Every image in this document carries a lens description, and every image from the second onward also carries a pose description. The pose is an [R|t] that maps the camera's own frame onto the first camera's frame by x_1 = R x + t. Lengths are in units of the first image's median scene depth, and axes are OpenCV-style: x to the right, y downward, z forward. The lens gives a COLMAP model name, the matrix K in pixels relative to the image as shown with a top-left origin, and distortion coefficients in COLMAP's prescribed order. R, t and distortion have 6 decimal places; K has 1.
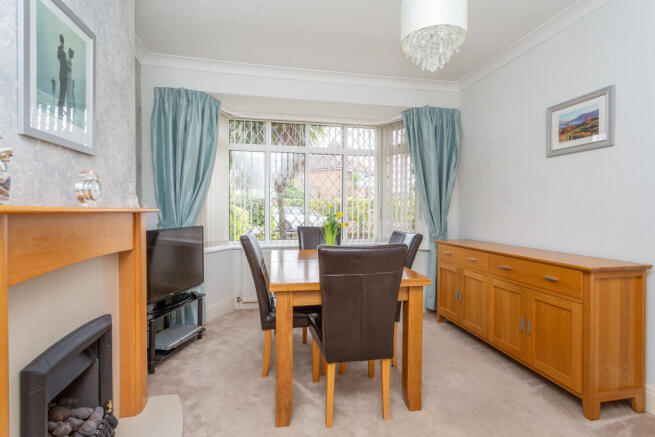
lens RADIAL K [[313.0, 0, 327.9], [0, 313.0, 213.3], [0, 0, 1]] dist [0.003168, 0.000222]
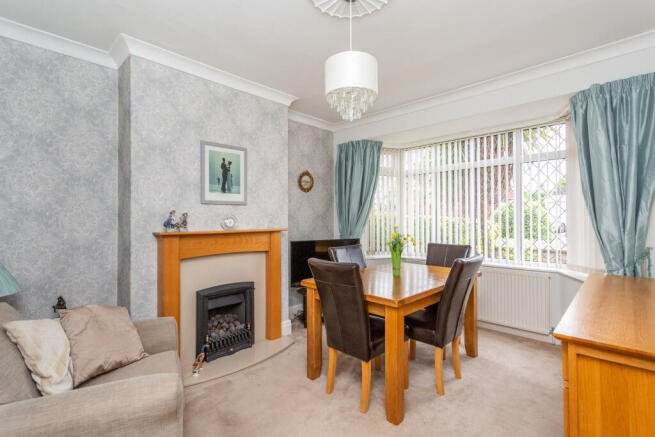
lens RADIAL K [[305.5, 0, 329.6], [0, 305.5, 217.2], [0, 0, 1]] dist [-0.001296, -0.000238]
pose [[0.571444, -0.012948, -0.820539, 1.256849], [-0.002145, 0.999849, -0.017271, -0.063647], [0.820638, 0.011630, 0.571330, 0.278226]]
